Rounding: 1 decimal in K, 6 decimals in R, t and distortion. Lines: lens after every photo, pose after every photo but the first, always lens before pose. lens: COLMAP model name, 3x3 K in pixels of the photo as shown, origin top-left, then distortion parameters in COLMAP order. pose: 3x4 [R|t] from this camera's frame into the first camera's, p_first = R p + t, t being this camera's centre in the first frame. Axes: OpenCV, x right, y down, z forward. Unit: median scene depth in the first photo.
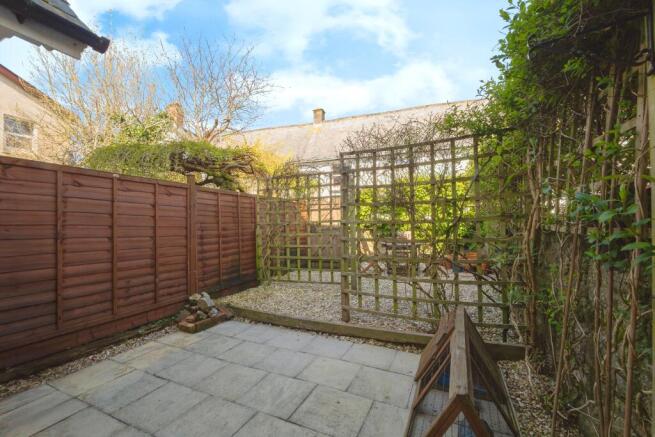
lens RADIAL K [[272.8, 0, 328.3], [0, 272.8, 219.3], [0, 0, 1]] dist [-0.001820, -0.000307]
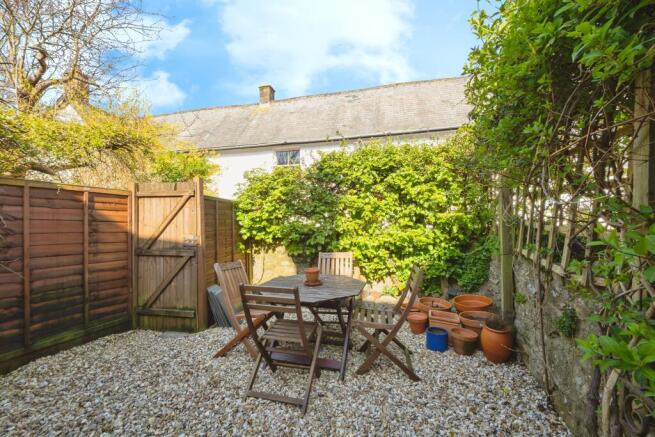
lens RADIAL K [[272.8, 0, 326.8], [0, 272.8, 217.9], [0, 0, 1]] dist [-0.001820, -0.000307]
pose [[0.997413, 0.001276, 0.071874, 0.089449], [-0.000499, 0.999941, -0.010828, -0.004774], [-0.071884, 0.010764, 0.997355, 0.193139]]
